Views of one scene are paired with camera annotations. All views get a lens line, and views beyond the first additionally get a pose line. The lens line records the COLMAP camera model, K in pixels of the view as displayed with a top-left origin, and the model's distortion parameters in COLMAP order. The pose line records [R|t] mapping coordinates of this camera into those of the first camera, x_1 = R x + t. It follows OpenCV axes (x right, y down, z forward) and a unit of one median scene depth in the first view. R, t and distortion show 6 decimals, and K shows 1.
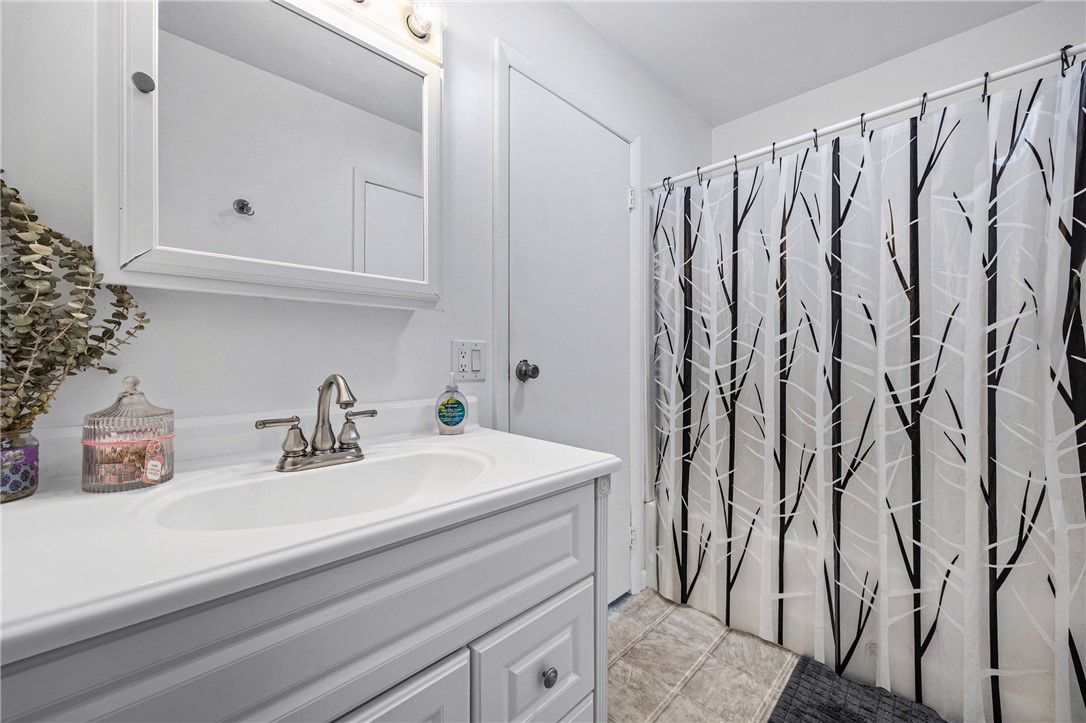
lens RADIAL K [[433.6, 0, 551.0], [0, 433.6, 355.6], [0, 0, 1]] dist [0.000498, -0.000089]
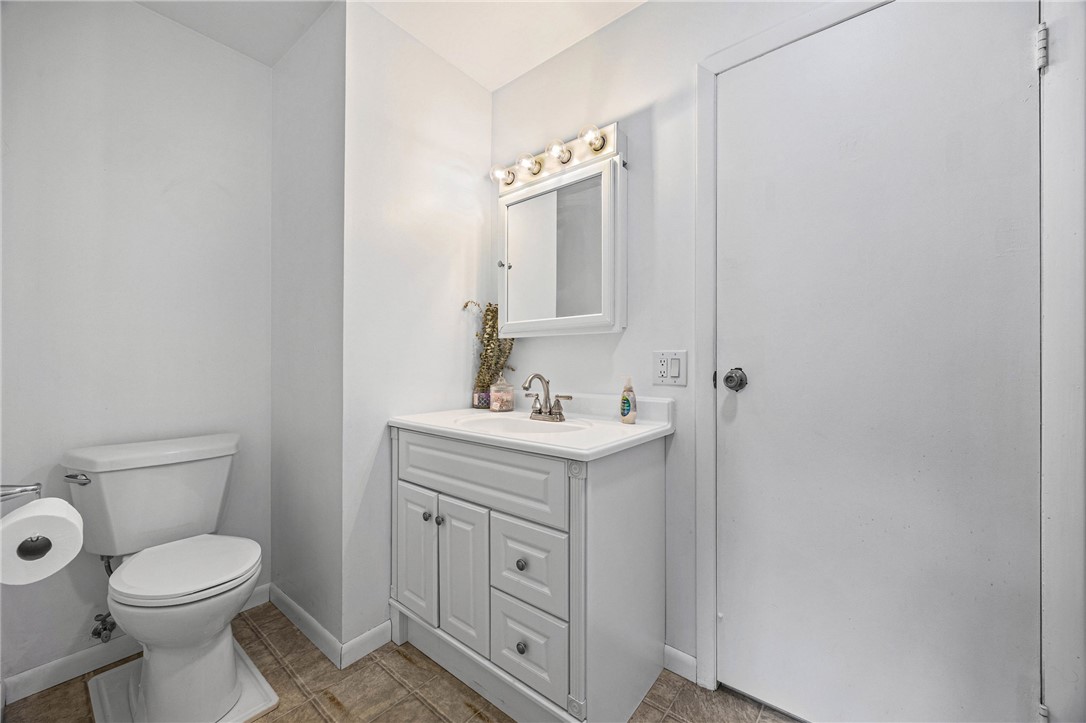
lens RADIAL K [[419.2, 0, 545.5], [0, 419.2, 366.0], [0, 0, 1]] dist [-0.002216, 0.000130]
pose [[0.082725, 0.003755, -0.996565, 1.253732], [0.005476, 0.999976, 0.004223, -0.000250], [0.996557, -0.005807, 0.082702, 0.781320]]
